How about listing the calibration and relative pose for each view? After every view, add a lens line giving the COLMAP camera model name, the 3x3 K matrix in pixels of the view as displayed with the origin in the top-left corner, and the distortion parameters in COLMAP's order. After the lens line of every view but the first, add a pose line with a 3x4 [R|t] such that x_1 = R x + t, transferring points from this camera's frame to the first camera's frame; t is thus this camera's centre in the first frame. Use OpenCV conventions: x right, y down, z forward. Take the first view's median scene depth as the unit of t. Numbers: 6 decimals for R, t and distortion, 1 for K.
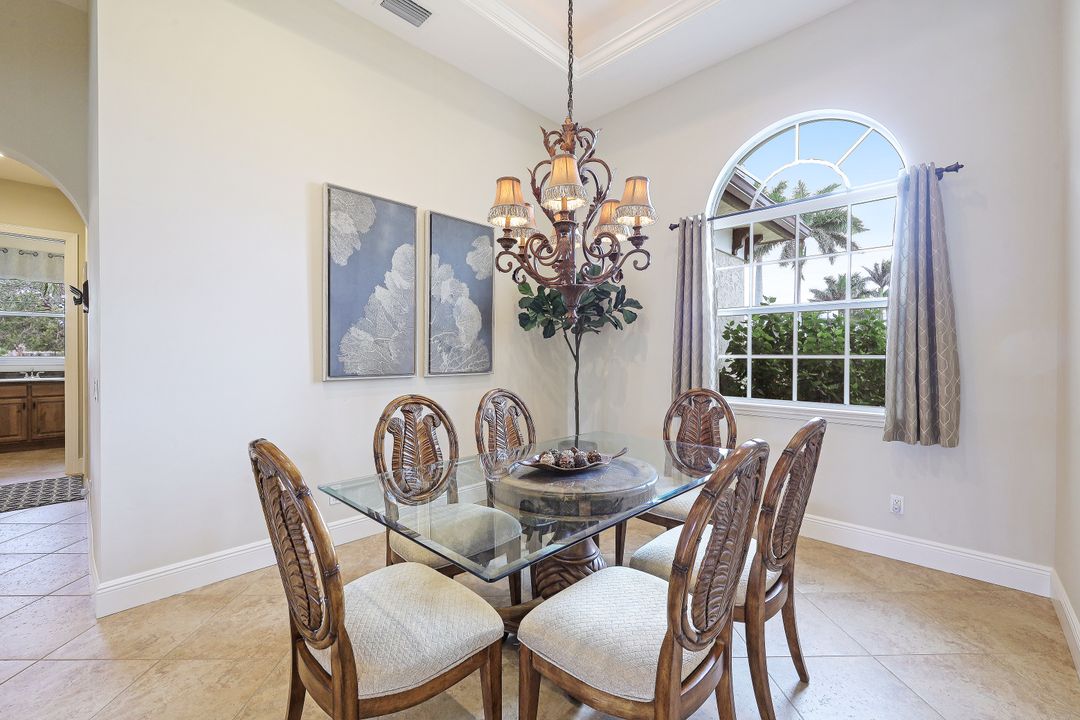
lens RADIAL K [[449.1, 0, 535.0], [0, 449.1, 357.8], [0, 0, 1]] dist [0.002715, 0.000295]
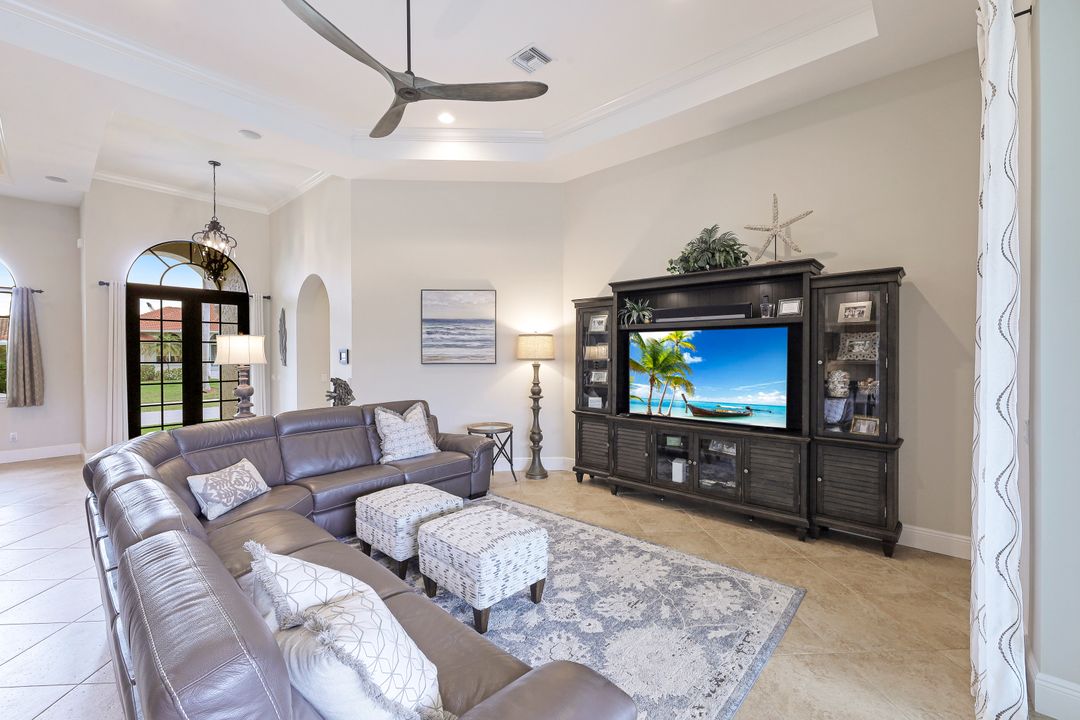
lens RADIAL K [[441.0, 0, 542.7], [0, 441.0, 355.1], [0, 0, 1]] dist [0.000429, -0.000338]
pose [[-0.026583, -0.004087, 0.999638, -1.426746], [0.014358, 0.999887, 0.004470, -0.043465], [-0.999543, 0.014472, -0.026521, -1.540688]]
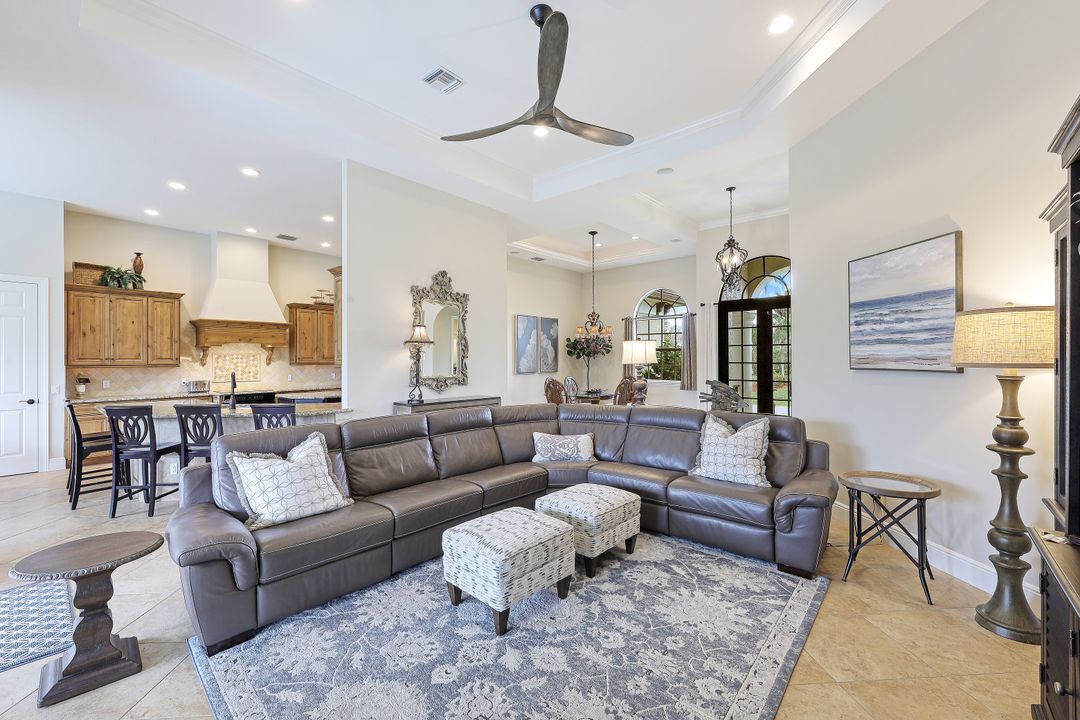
lens RADIAL K [[441.8, 0, 534.2], [0, 441.8, 356.7], [0, 0, 1]] dist [0.000496, -0.000037]
pose [[0.999393, -0.004648, 0.034528, -0.468344], [0.005186, 0.999866, -0.015516, -0.025246], [-0.034451, 0.015686, 0.999283, -2.376847]]
